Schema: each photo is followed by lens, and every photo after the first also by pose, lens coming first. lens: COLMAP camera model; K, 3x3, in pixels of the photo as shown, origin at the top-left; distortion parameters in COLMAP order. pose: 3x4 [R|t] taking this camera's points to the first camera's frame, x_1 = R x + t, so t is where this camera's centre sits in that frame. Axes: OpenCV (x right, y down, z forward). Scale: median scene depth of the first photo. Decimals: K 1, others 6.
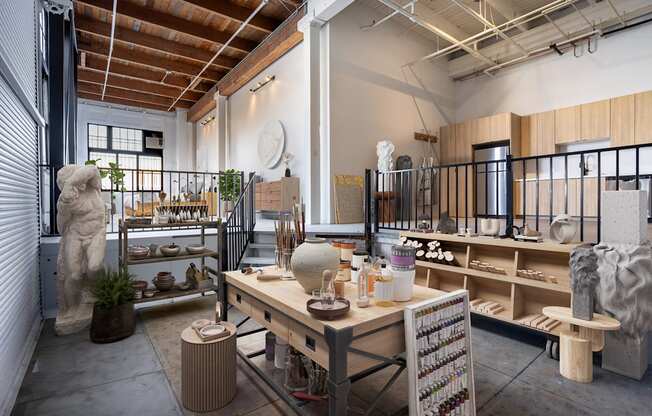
lens RADIAL K [[300.0, 0, 343.8], [0, 300.0, 200.8], [0, 0, 1]] dist [0.002932, 0.000641]
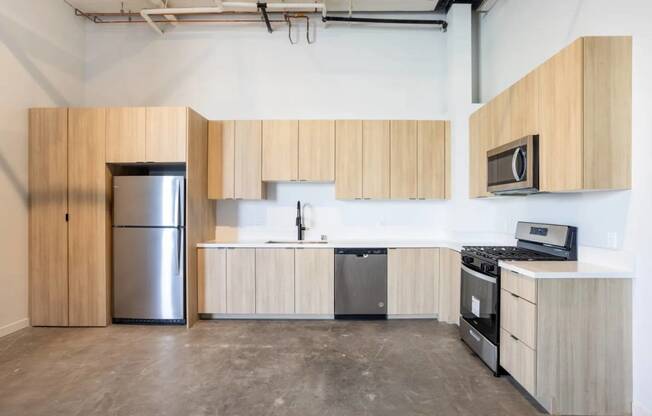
lens RADIAL K [[341.8, 0, 327.4], [0, 341.8, 208.2], [0, 0, 1]] dist [-0.030357, 0.004293]
pose [[0.653805, 0.011080, 0.756582, 0.279100], [-0.005251, 0.999935, -0.010107, -0.123271], [-0.756645, 0.002635, 0.653821, 0.454182]]
